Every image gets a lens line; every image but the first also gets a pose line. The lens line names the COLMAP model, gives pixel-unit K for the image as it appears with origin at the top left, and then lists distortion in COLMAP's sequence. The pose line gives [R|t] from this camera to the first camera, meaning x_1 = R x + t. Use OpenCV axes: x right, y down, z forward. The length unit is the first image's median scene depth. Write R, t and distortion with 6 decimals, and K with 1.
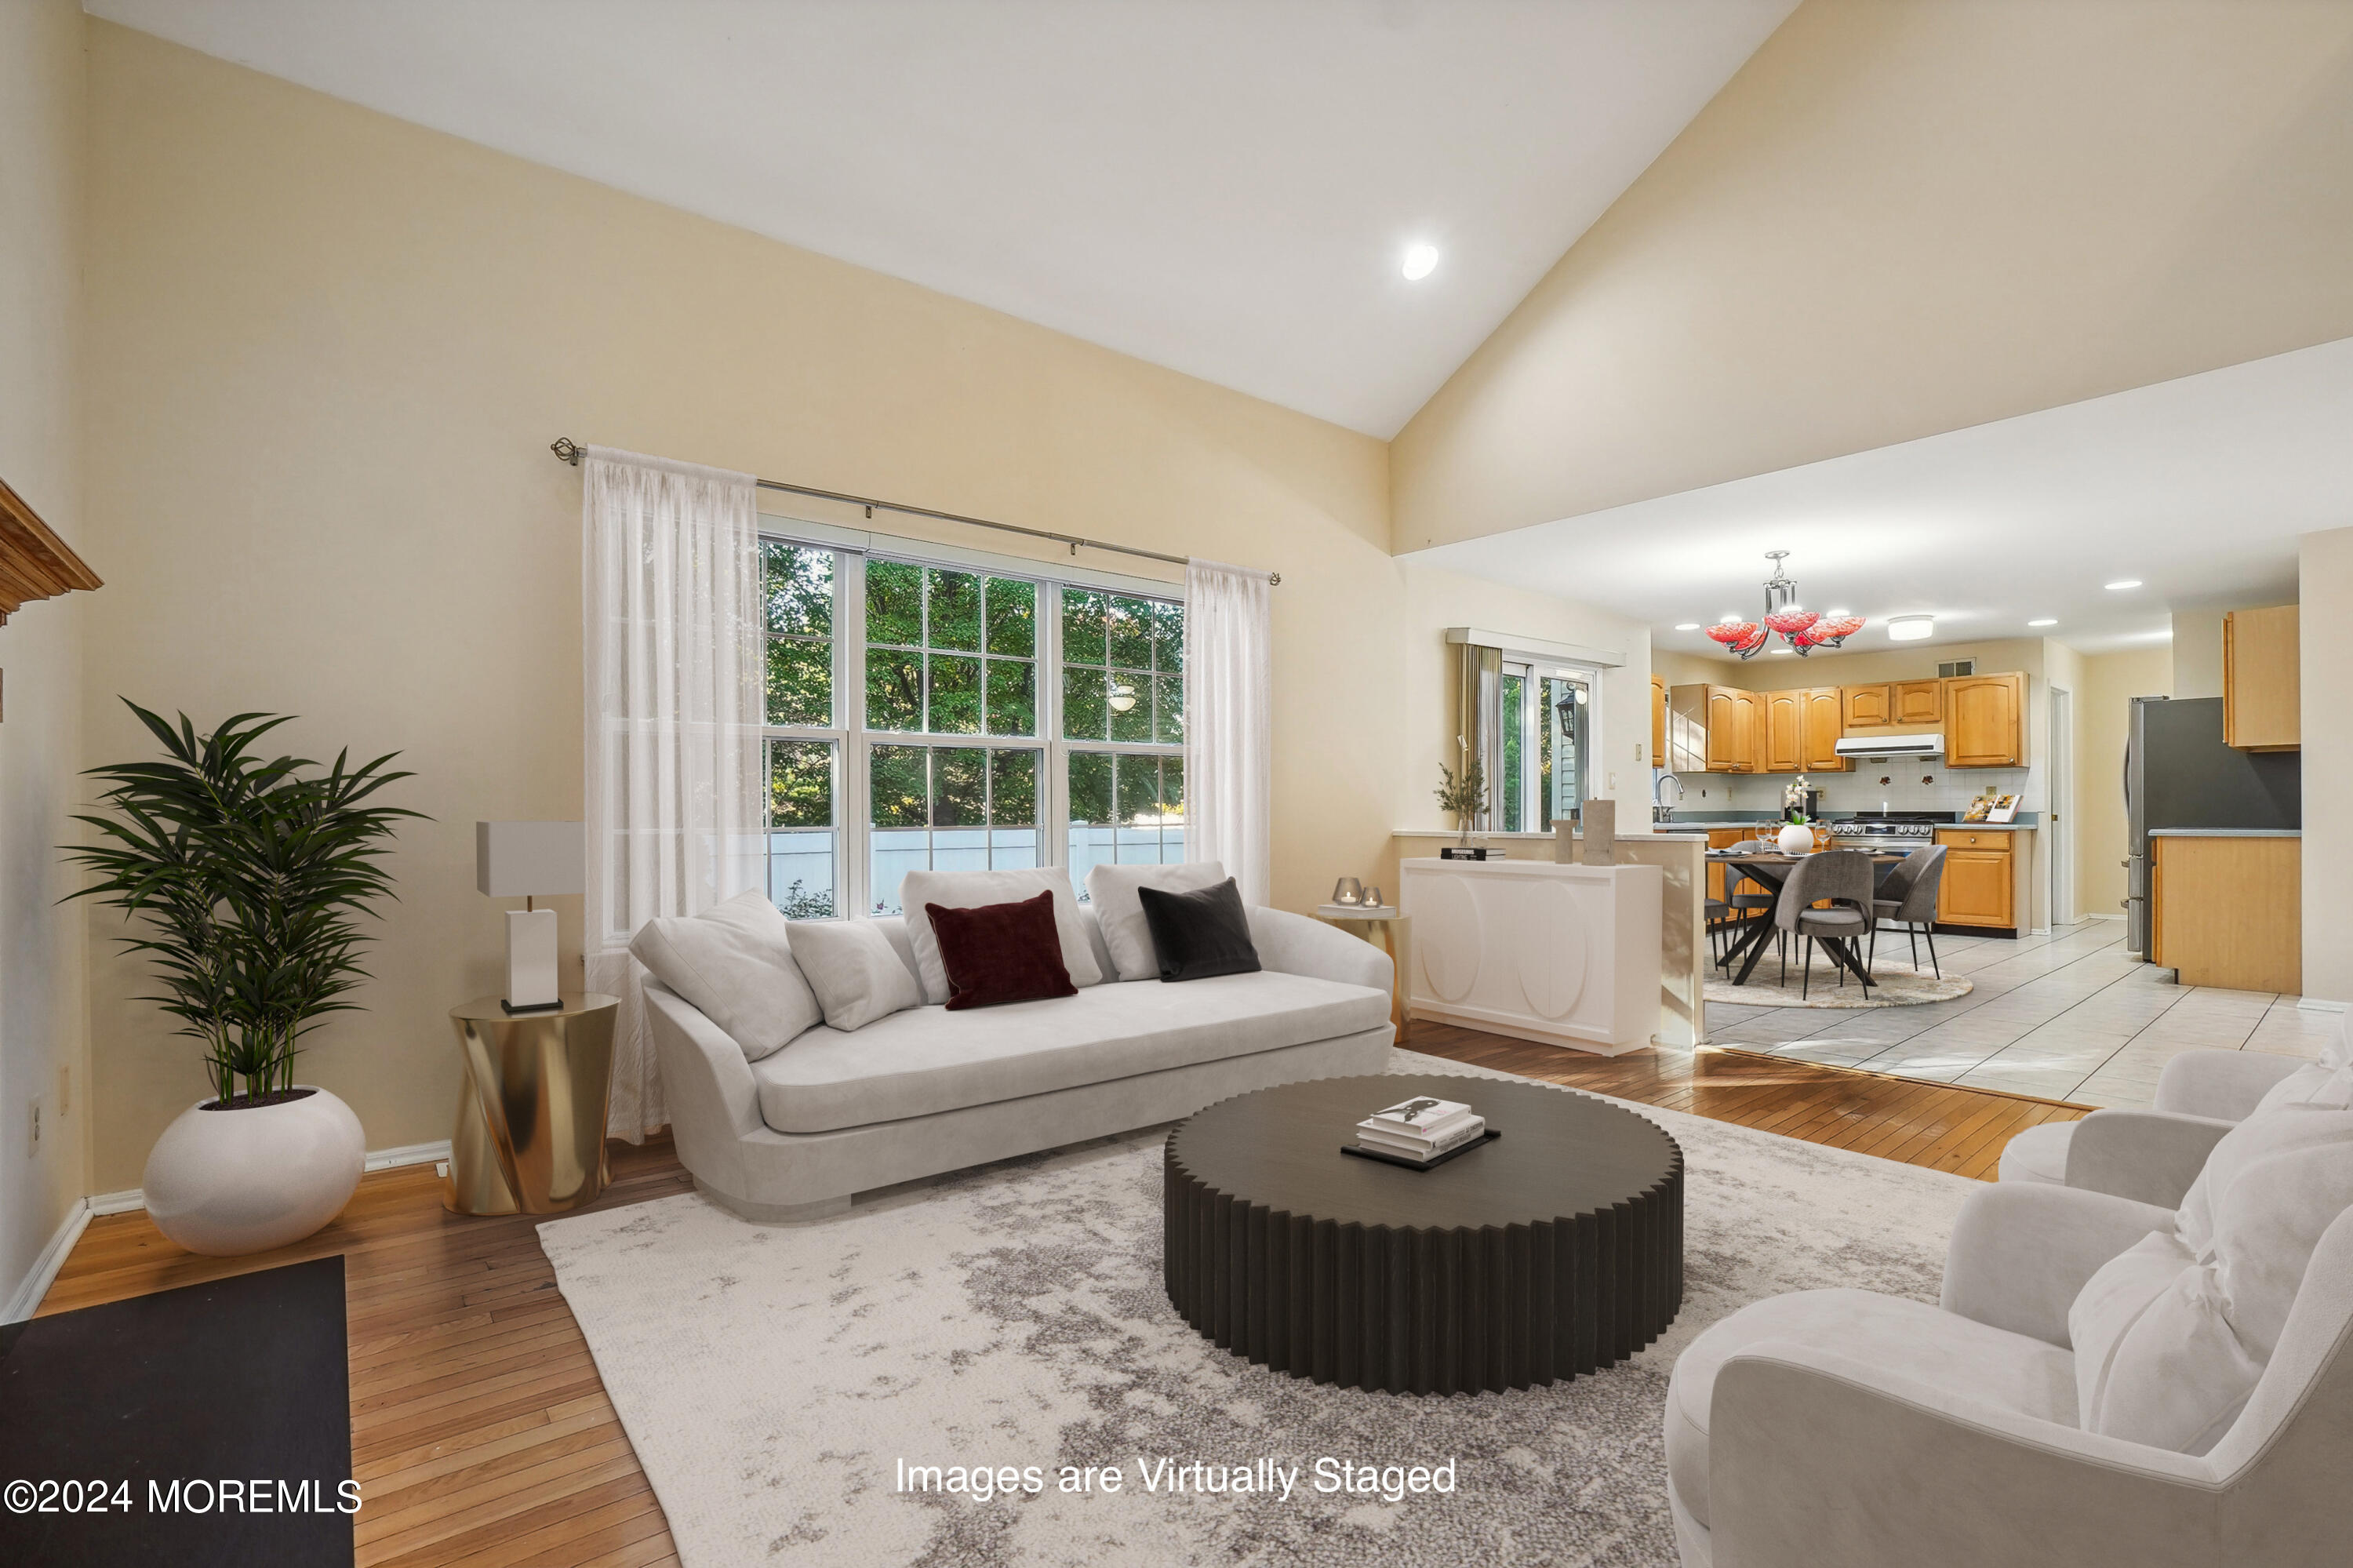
lens RADIAL K [[1028.0, 0, 1181.5], [0, 1028.0, 804.9], [0, 0, 1]] dist [-0.031031, -0.000703]
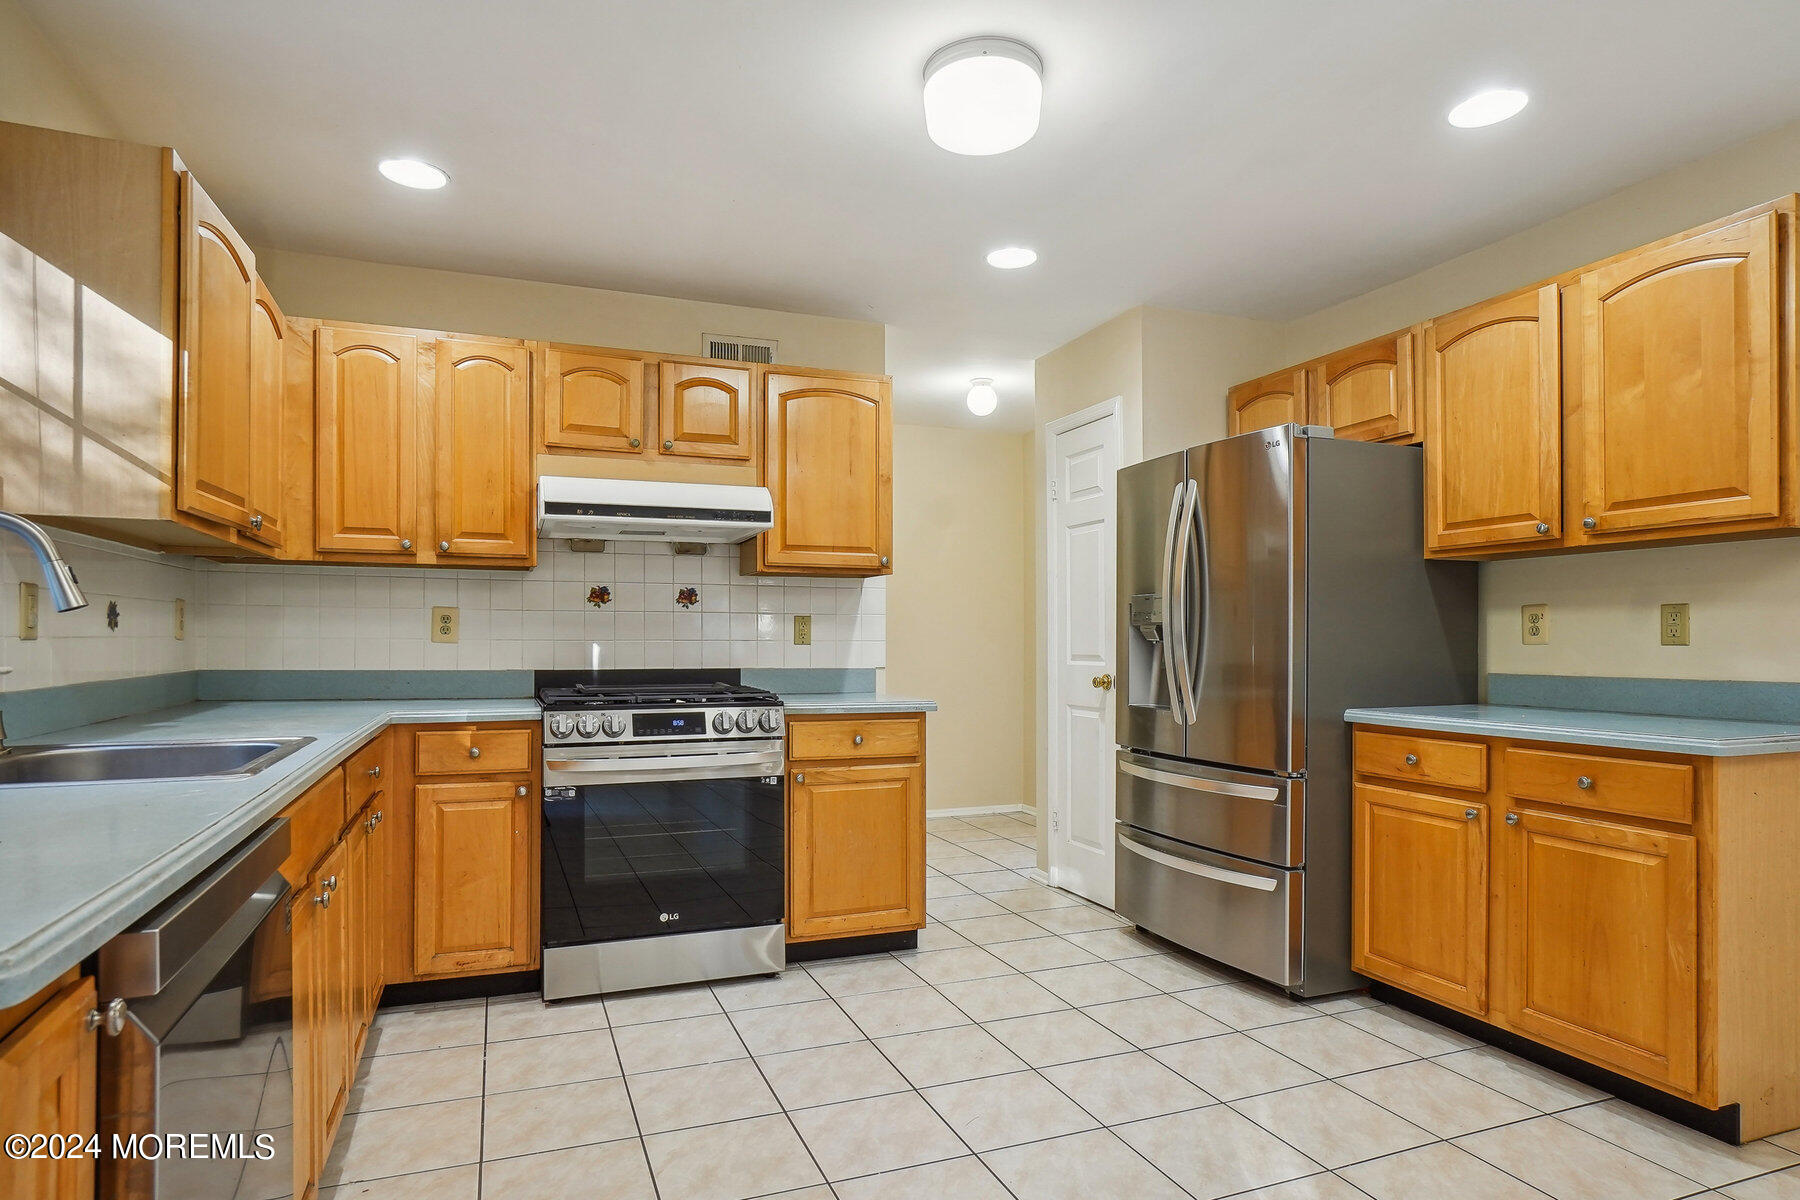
lens RADIAL K [[1123.7, 0, 922.7], [0, 1123.7, 631.4], [0, 0, 1]] dist [-0.007106, -0.001193]
pose [[0.298816, 0.013983, 0.954208, 0.318478], [-0.004922, 0.999902, -0.013111, -0.004316], [-0.954298, -0.000779, 0.298855, 0.783460]]
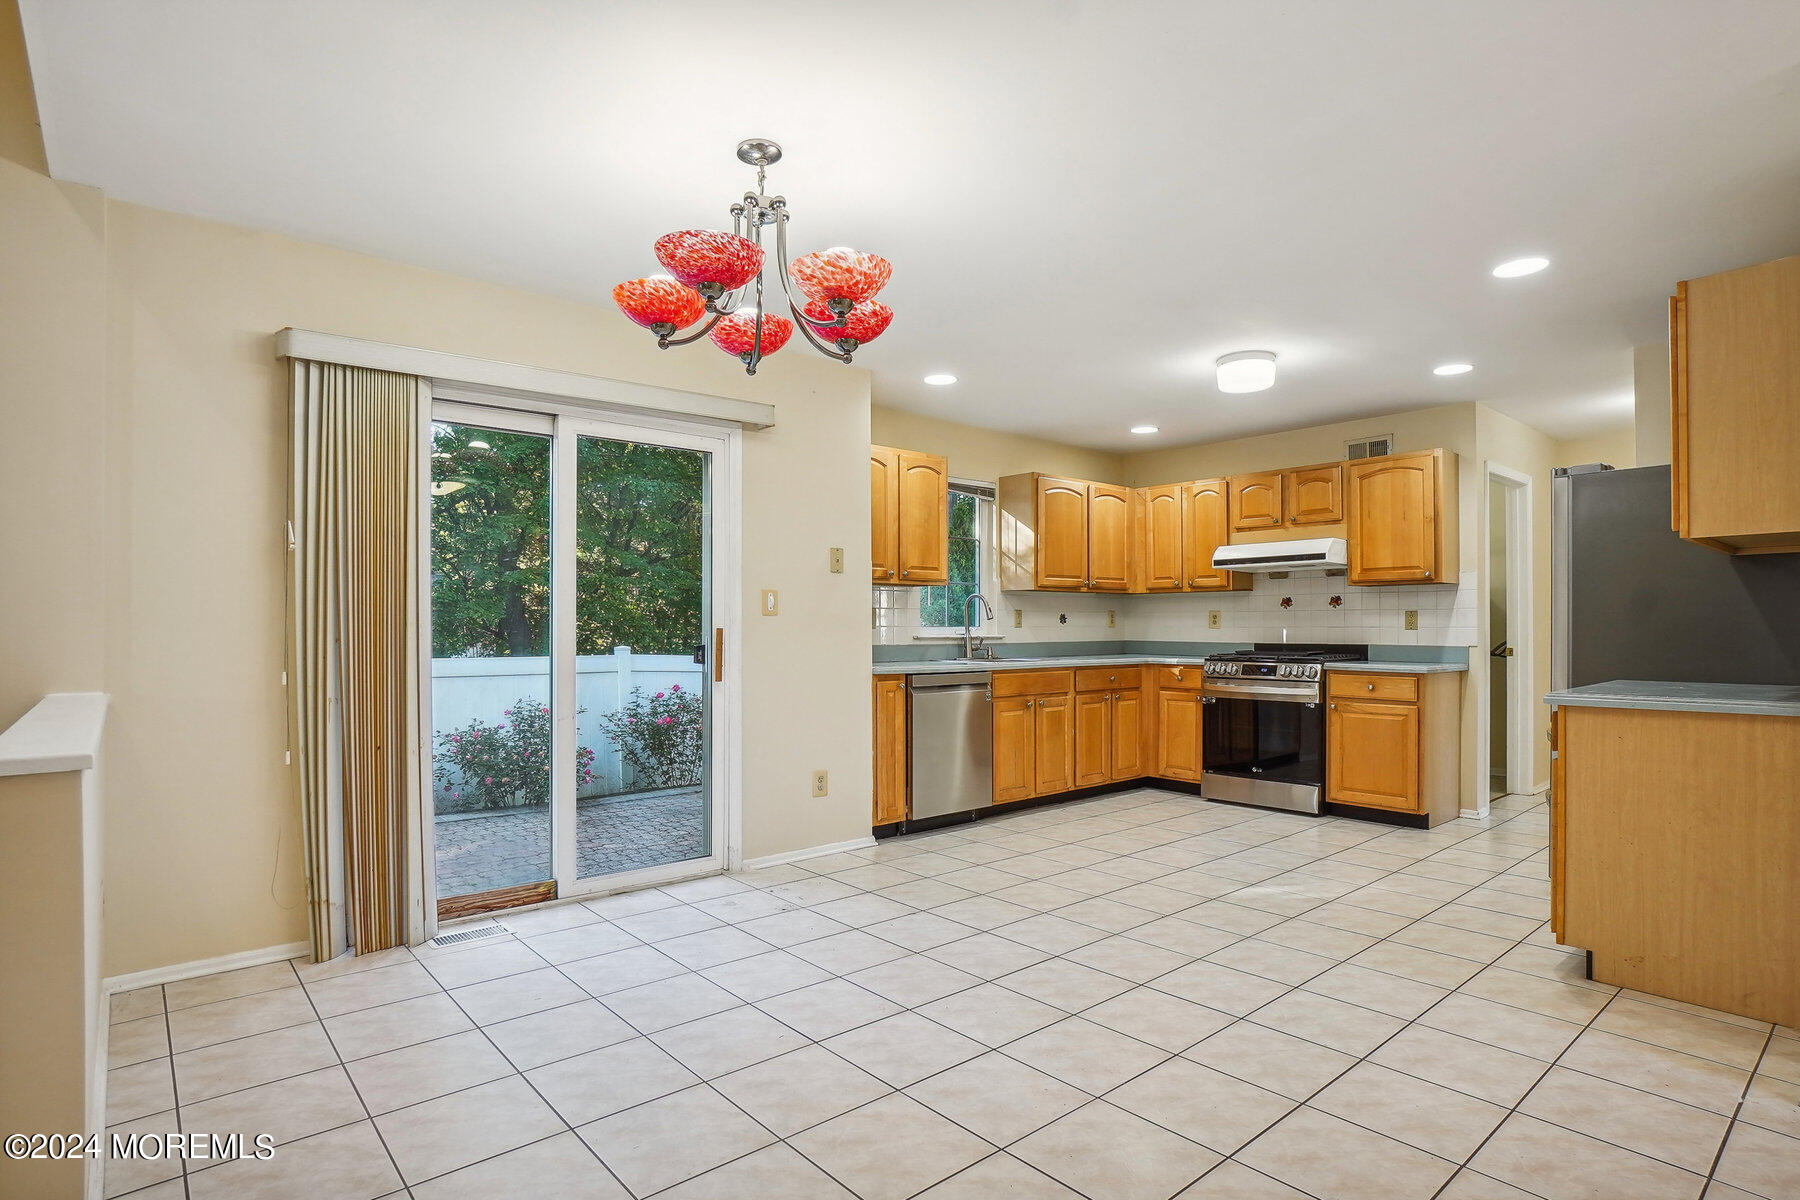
lens RADIAL K [[922.3, 0, 886.9], [0, 922.3, 624.7], [0, 0, 1]] dist [-0.015886, 0.003363]
pose [[0.999857, 0.001483, 0.016819, 0.411565], [-0.001528, 0.999995, 0.002707, -0.009372], [-0.016815, -0.002732, 0.999855, 0.342851]]
